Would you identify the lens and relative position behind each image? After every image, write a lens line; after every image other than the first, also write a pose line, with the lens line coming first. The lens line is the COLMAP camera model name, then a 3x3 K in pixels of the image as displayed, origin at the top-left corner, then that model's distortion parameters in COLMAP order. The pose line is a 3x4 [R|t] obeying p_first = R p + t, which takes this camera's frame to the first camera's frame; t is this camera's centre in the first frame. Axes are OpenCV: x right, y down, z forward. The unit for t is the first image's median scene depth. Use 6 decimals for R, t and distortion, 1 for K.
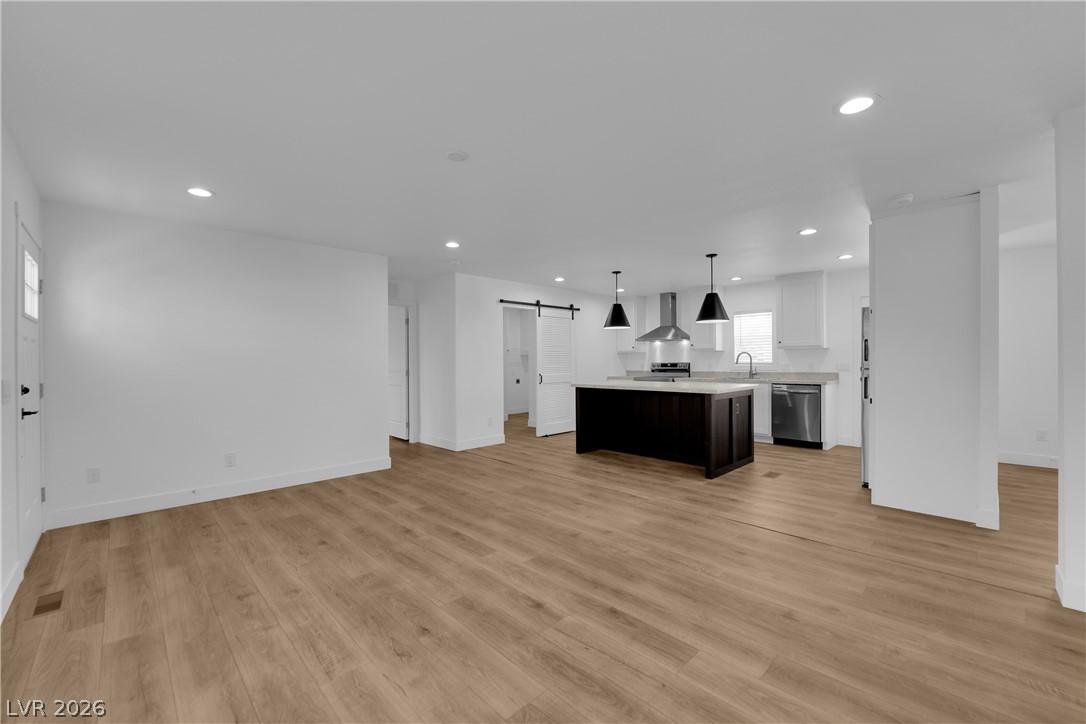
lens RADIAL K [[439.7, 0, 535.9], [0, 439.7, 328.6], [0, 0, 1]] dist [-0.013912, 0.000135]
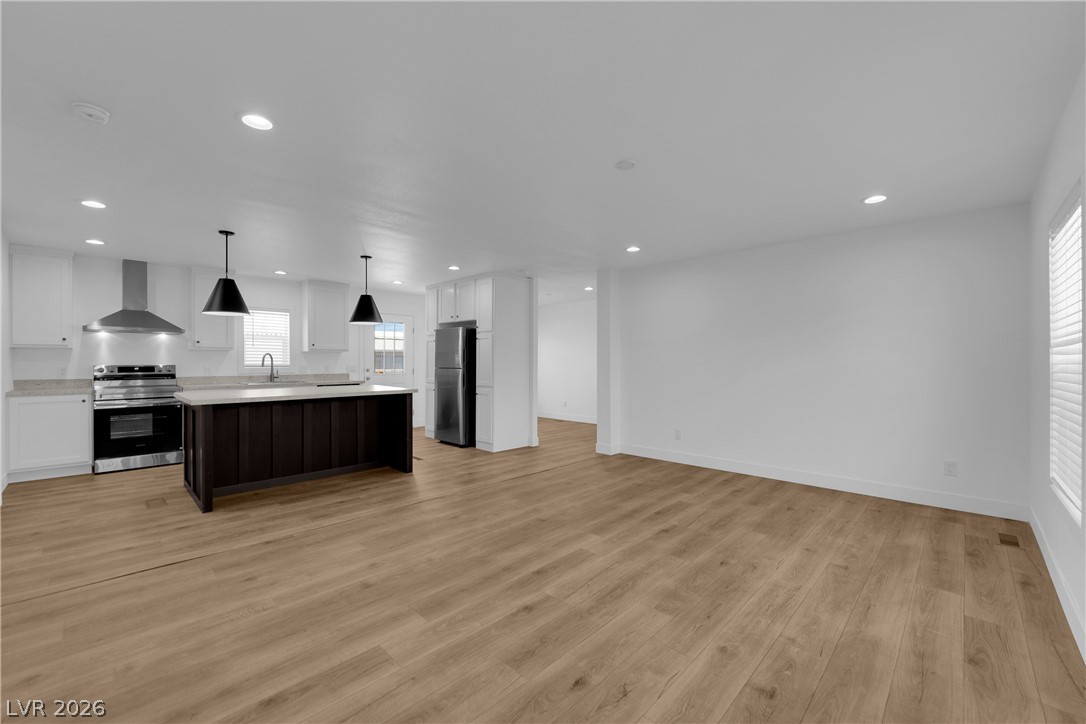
lens RADIAL K [[439.7, 0, 546.9], [0, 439.7, 359.4], [0, 0, 1]] dist [-0.013912, 0.000135]
pose [[-0.047561, 0.010346, 0.998815, -0.905456], [-0.072919, 0.997242, -0.013802, 0.071896], [-0.996203, -0.073489, -0.046675, 0.946418]]
